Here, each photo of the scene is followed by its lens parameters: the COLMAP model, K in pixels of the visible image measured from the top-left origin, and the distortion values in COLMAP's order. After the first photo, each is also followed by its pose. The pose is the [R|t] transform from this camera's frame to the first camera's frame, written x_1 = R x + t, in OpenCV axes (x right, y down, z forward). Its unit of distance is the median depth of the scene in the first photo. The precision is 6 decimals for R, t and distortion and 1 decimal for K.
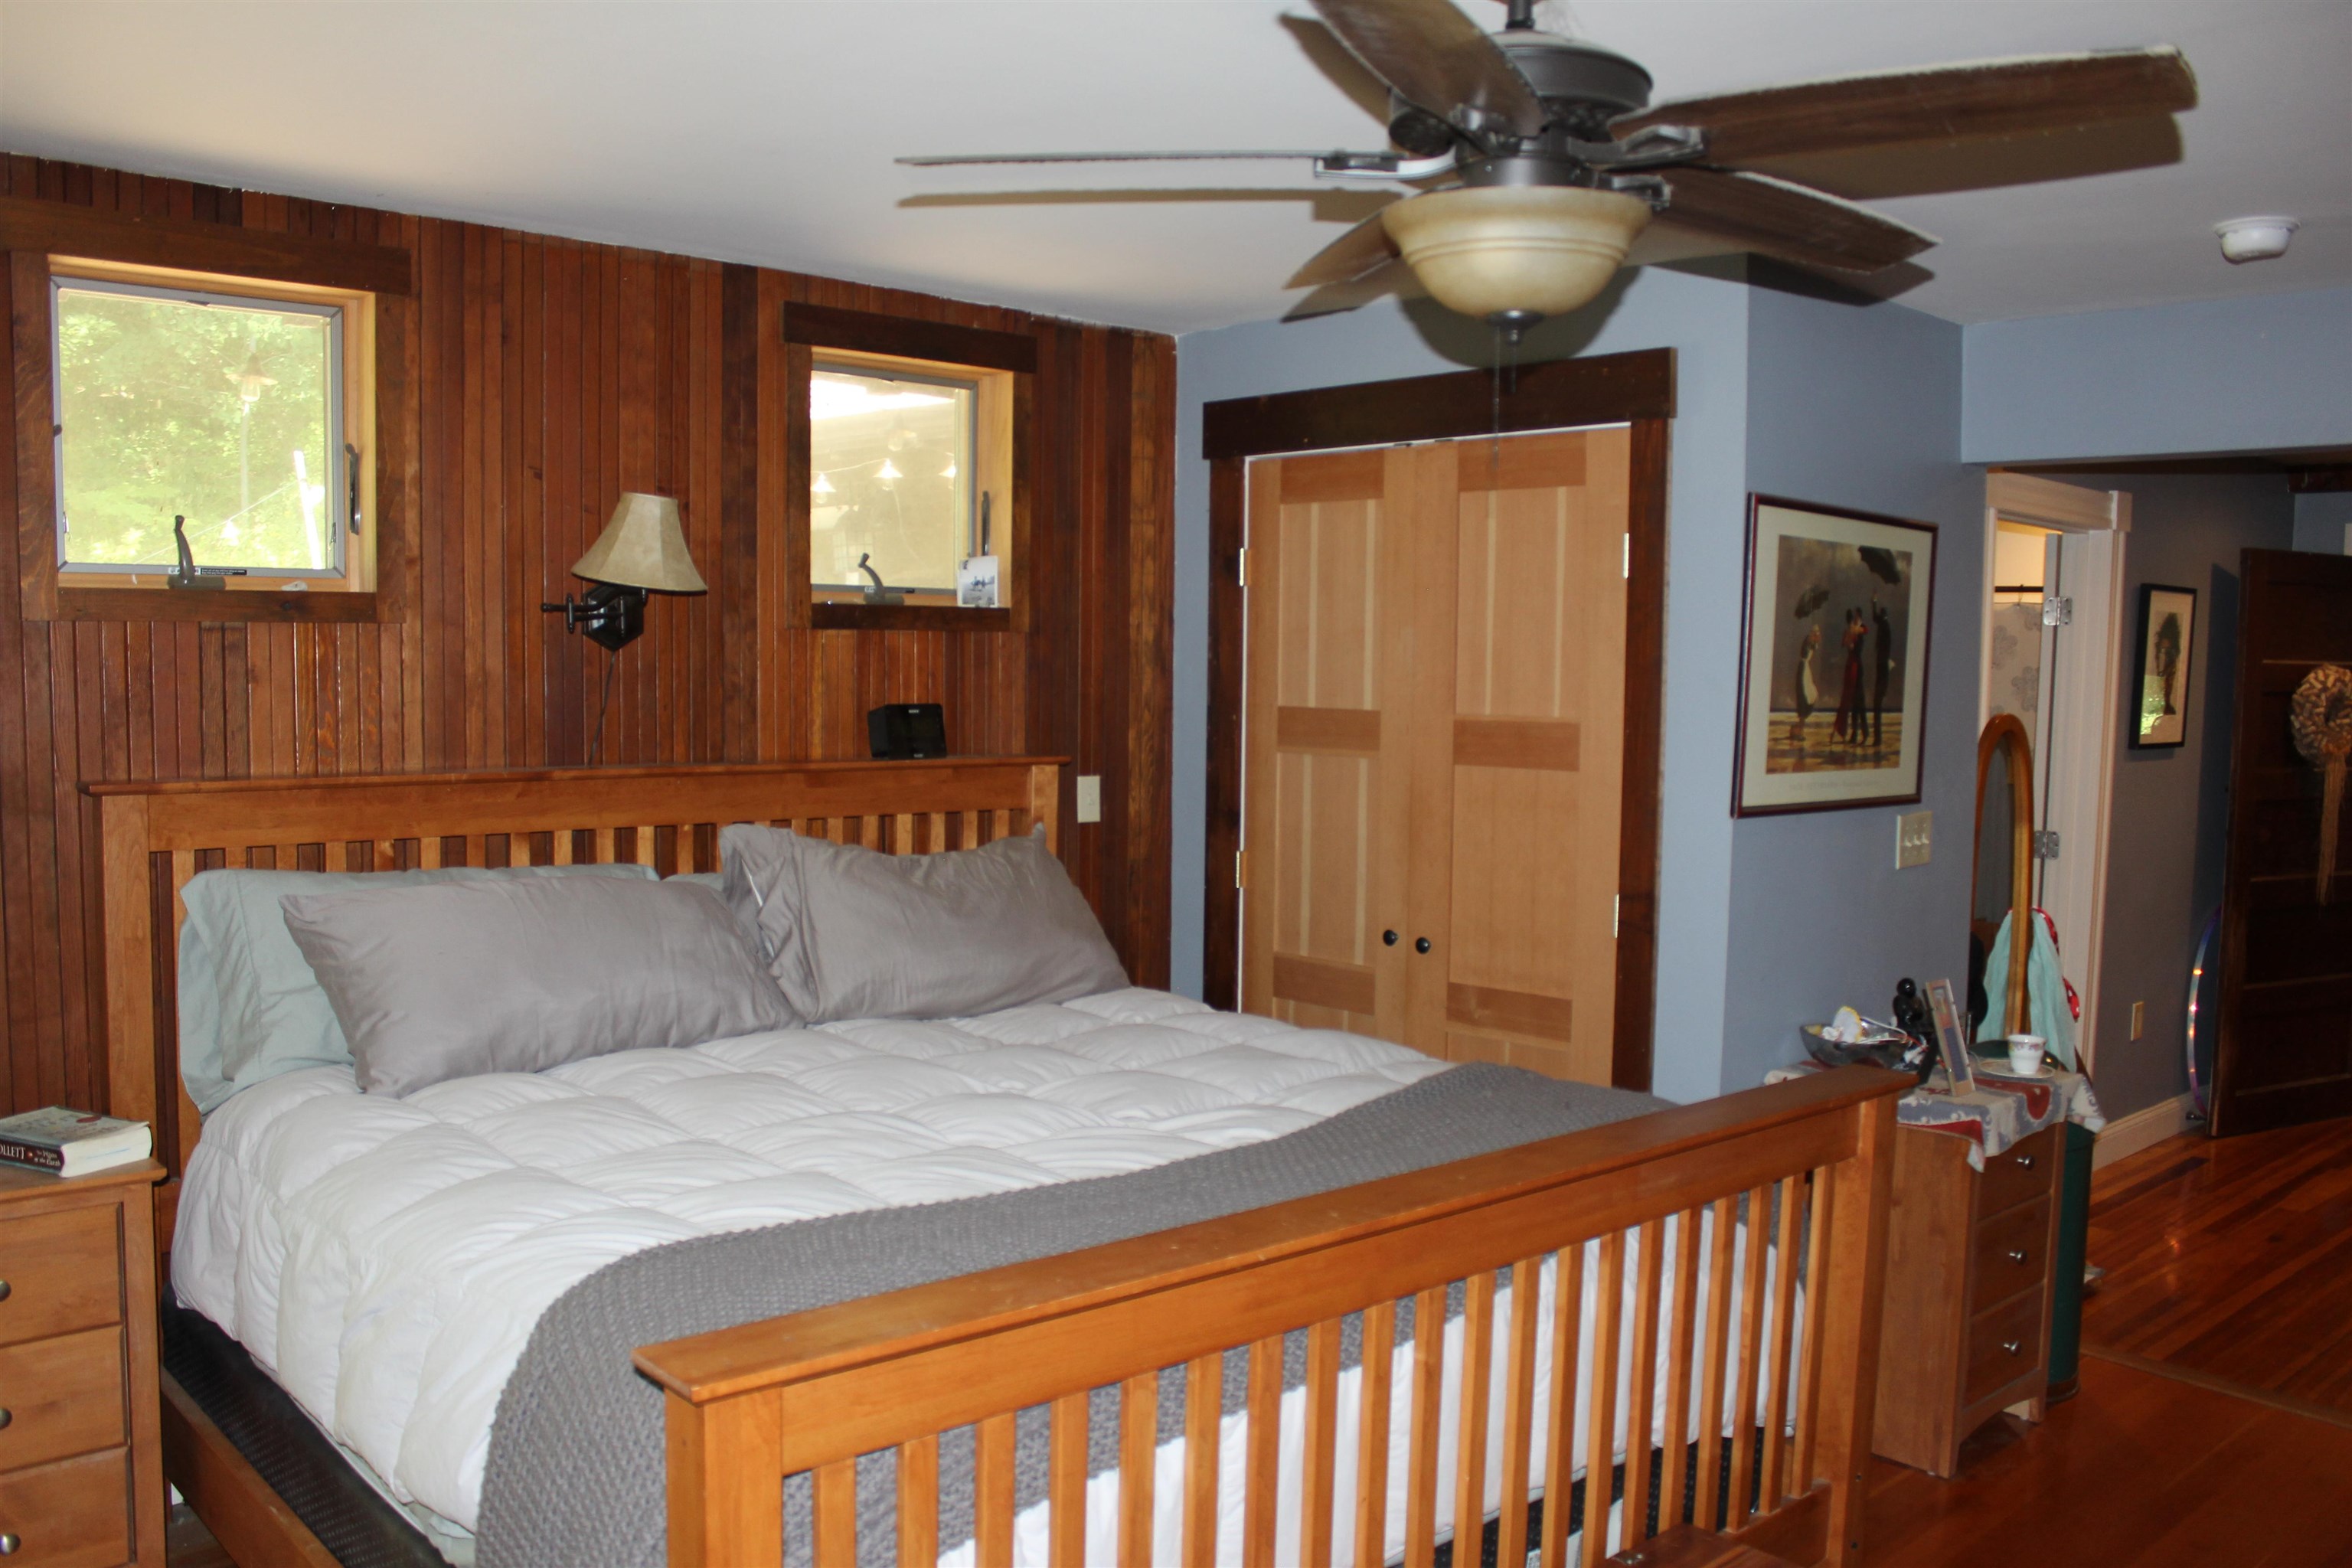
lens RADIAL K [[1977.1, 0, 1176.0], [0, 1977.1, 784.0], [0, 0, 1]] dist [-0.062816, 0.000164]
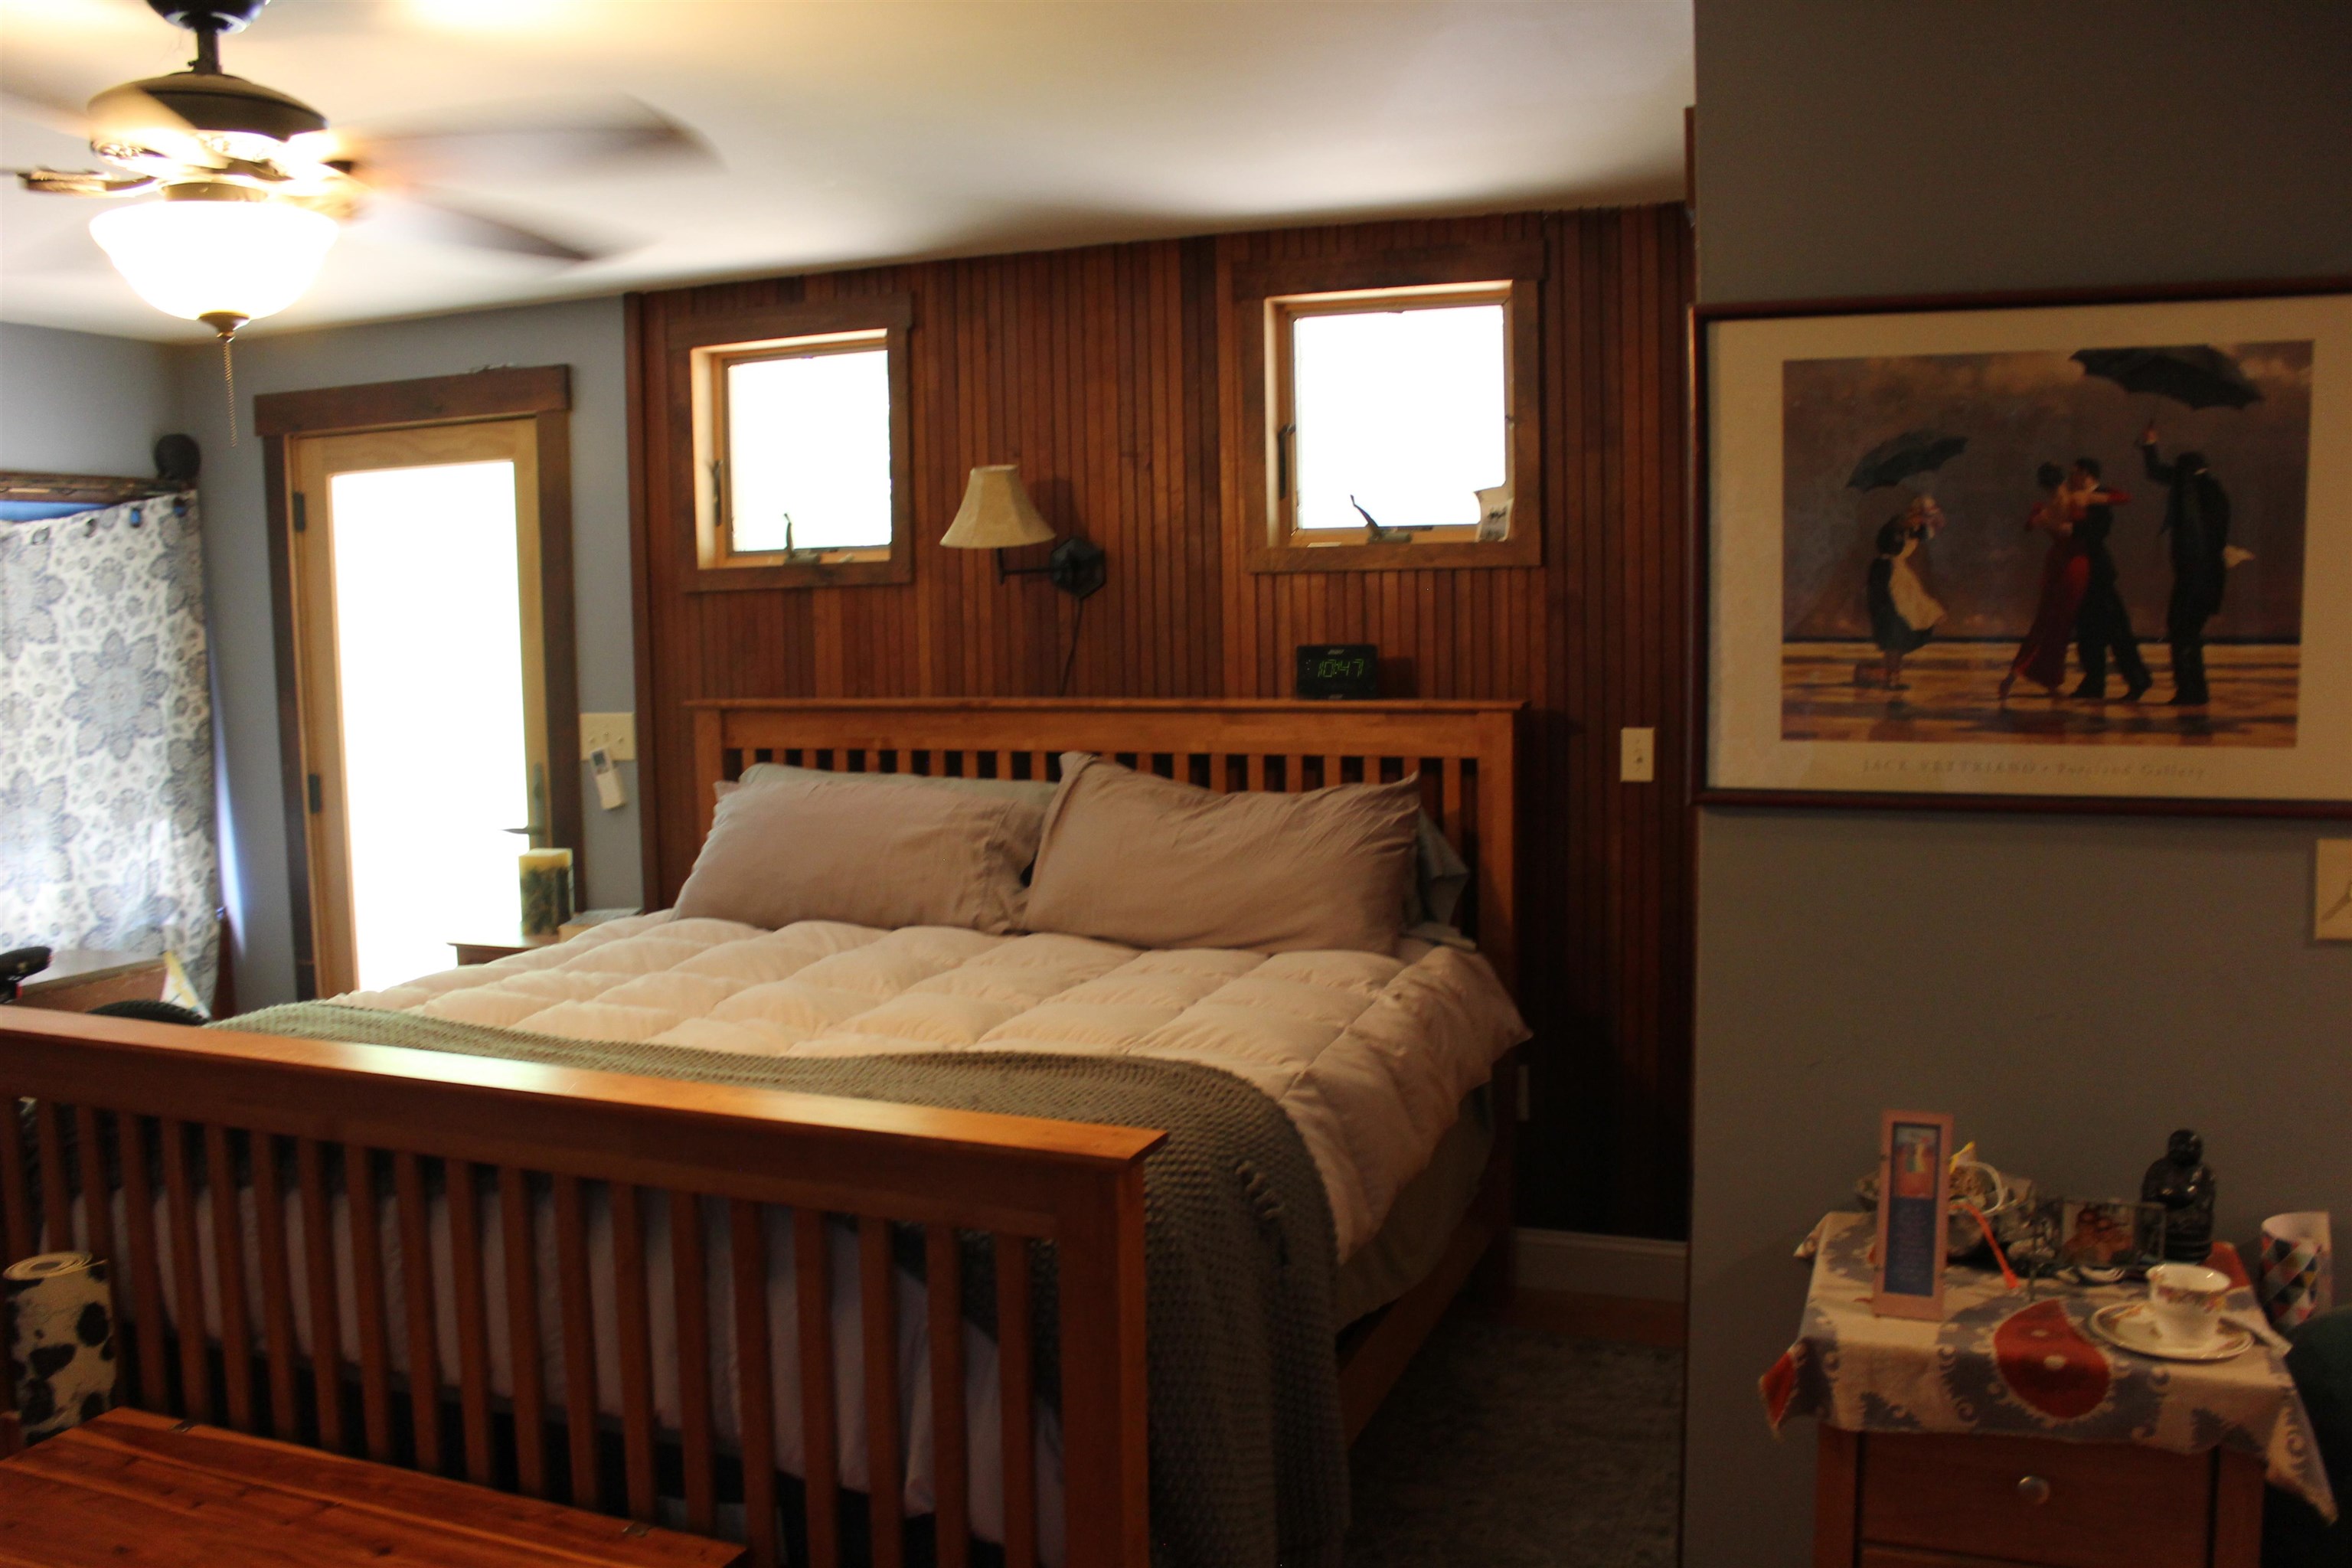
lens RADIAL K [[1959.5, 0, 1176.0], [0, 1959.5, 784.0], [0, 0, 1]] dist [-0.029299, 0.000110]
pose [[0.450336, 0.053789, -0.891238, 0.743250], [-0.039215, 0.998412, 0.040442, -0.008382], [0.891998, 0.016737, 0.451730, 0.514914]]
